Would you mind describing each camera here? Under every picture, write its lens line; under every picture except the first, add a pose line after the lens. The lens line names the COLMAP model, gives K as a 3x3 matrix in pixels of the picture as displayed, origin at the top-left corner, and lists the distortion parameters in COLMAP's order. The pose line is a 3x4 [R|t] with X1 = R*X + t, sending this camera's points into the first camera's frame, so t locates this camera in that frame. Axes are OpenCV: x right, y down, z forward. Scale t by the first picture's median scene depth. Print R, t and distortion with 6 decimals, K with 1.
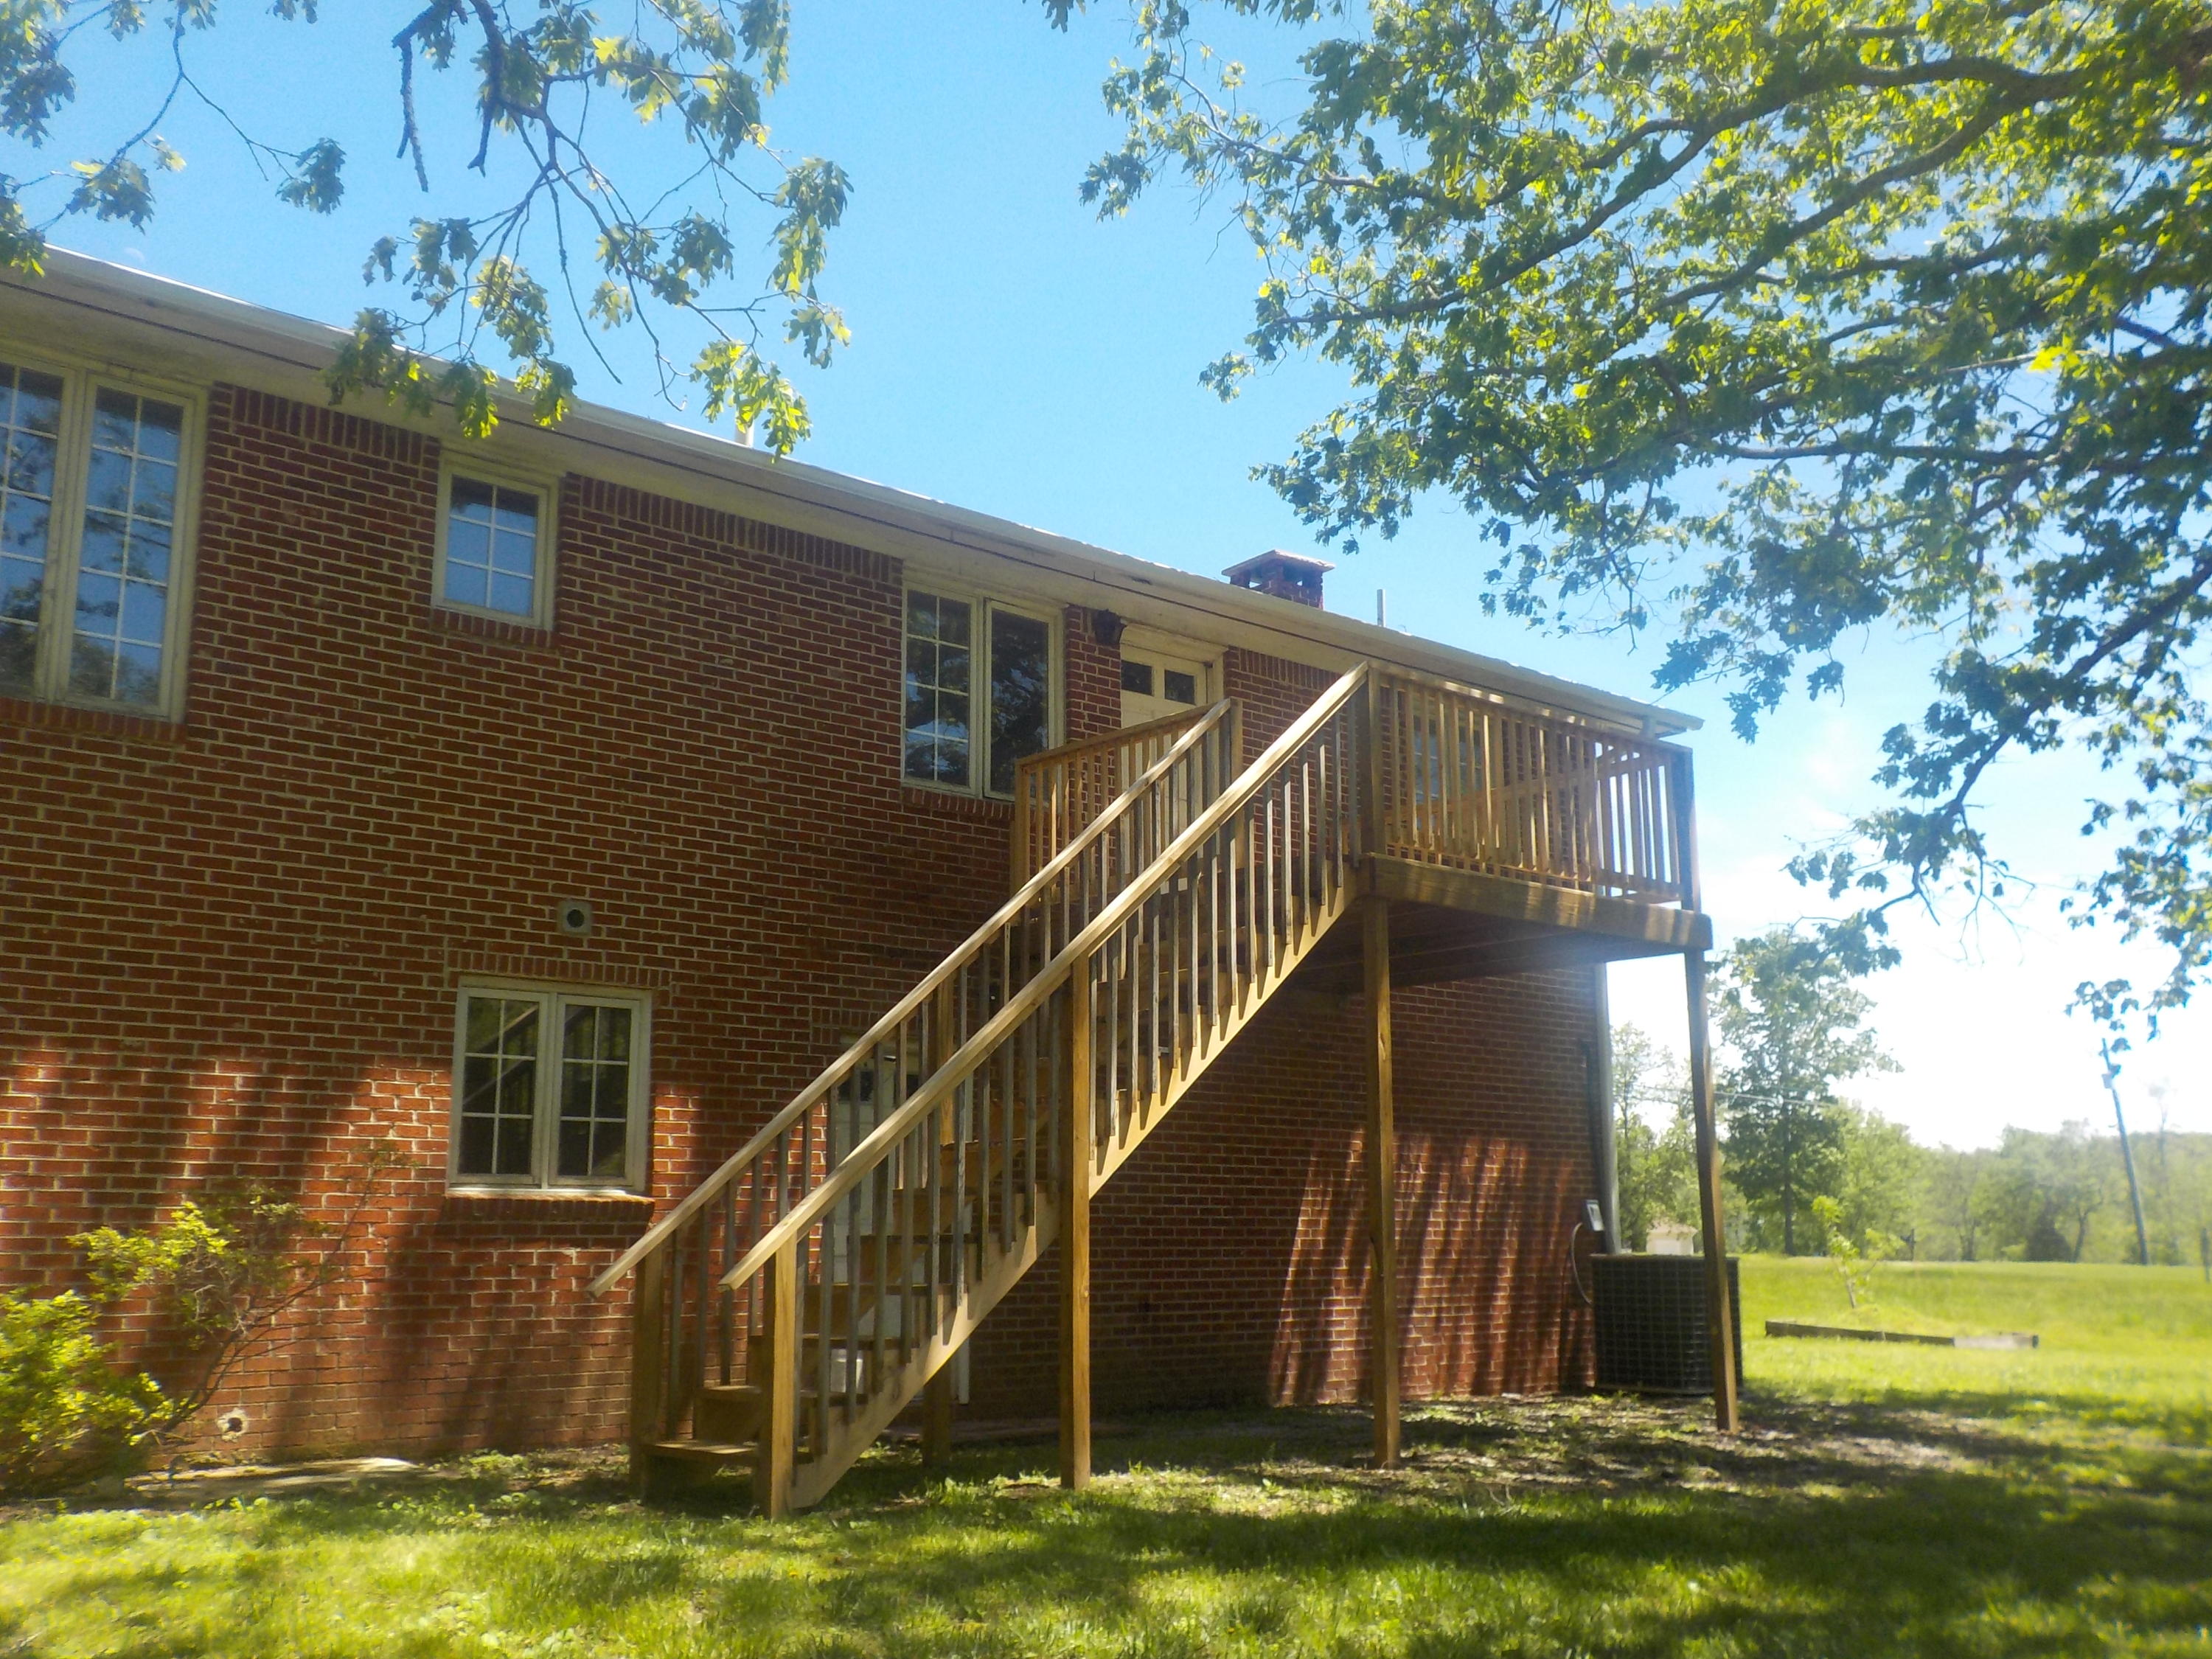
lens RADIAL K [[2025.1, 0, 1106.0], [0, 2025.1, 829.5], [0, 0, 1]] dist [0.022135, 0.000839]
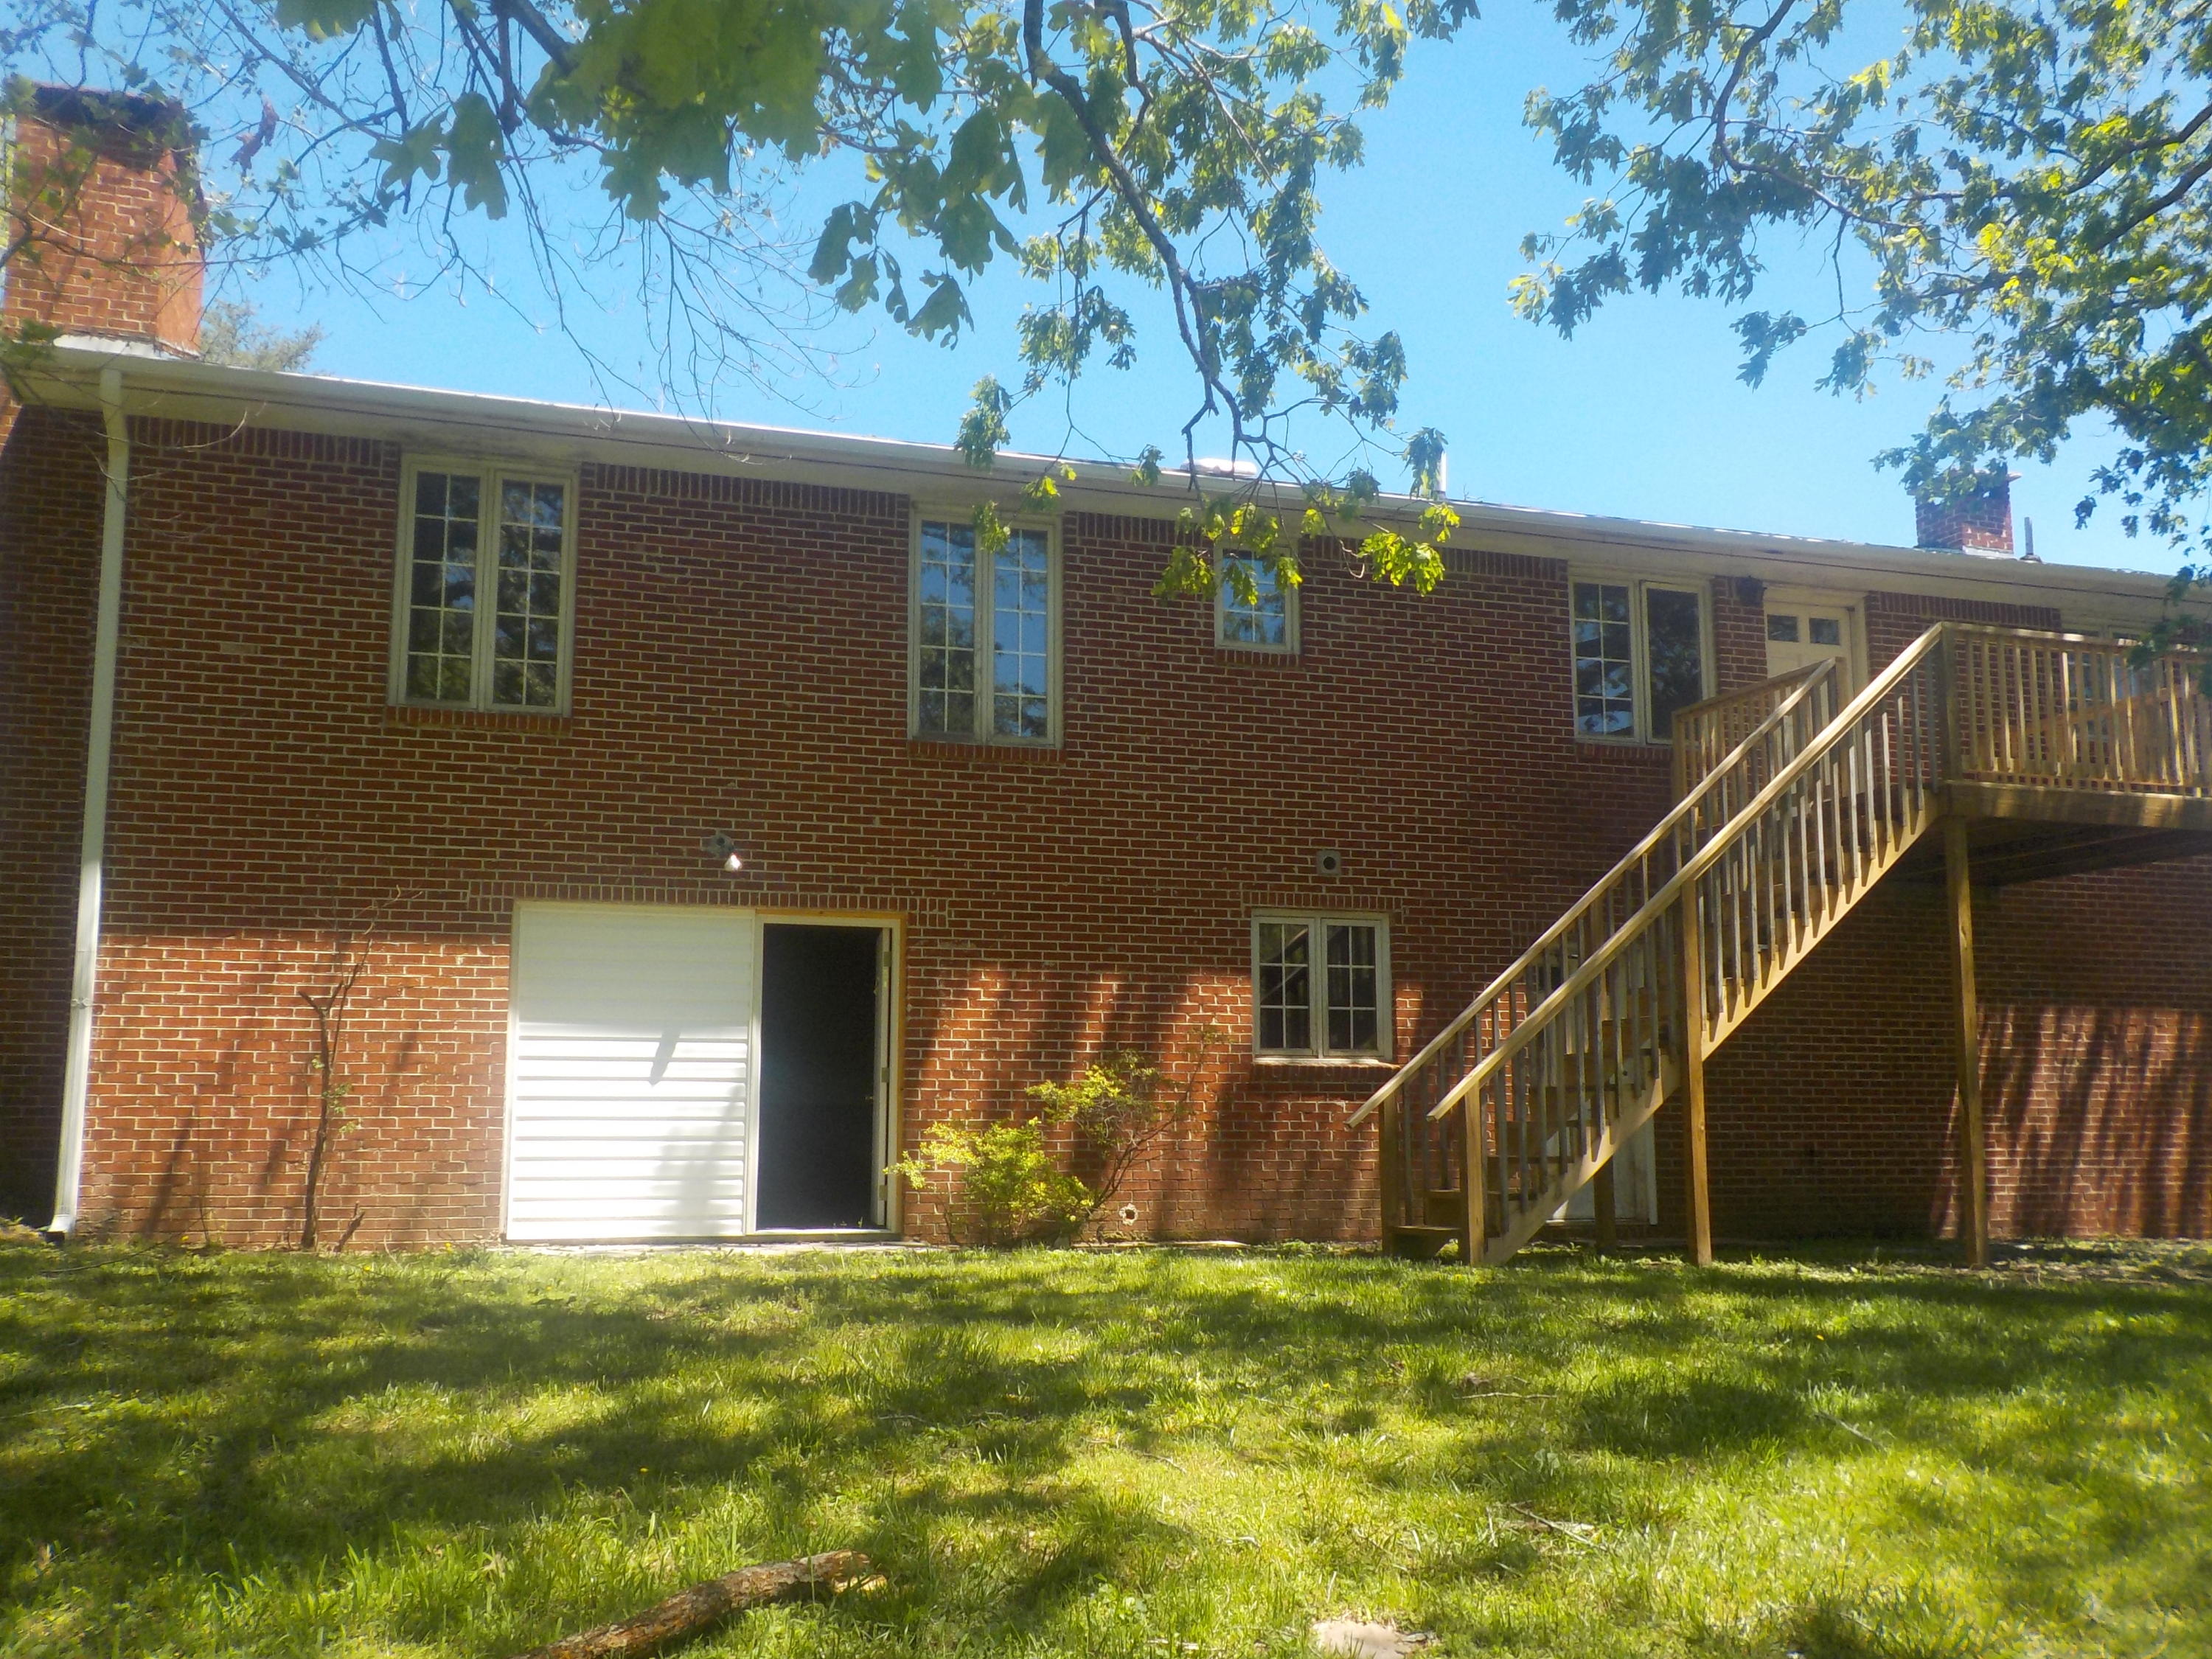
lens RADIAL K [[1966.7, 0, 1200.9], [0, 1966.7, 826.7], [0, 0, 1]] dist [0.001746, 0.002914]
pose [[0.941372, -0.052005, -0.333338, 0.107557], [0.068574, 0.996917, 0.038126, -0.039821], [0.330328, -0.058749, 0.942036, -0.297471]]
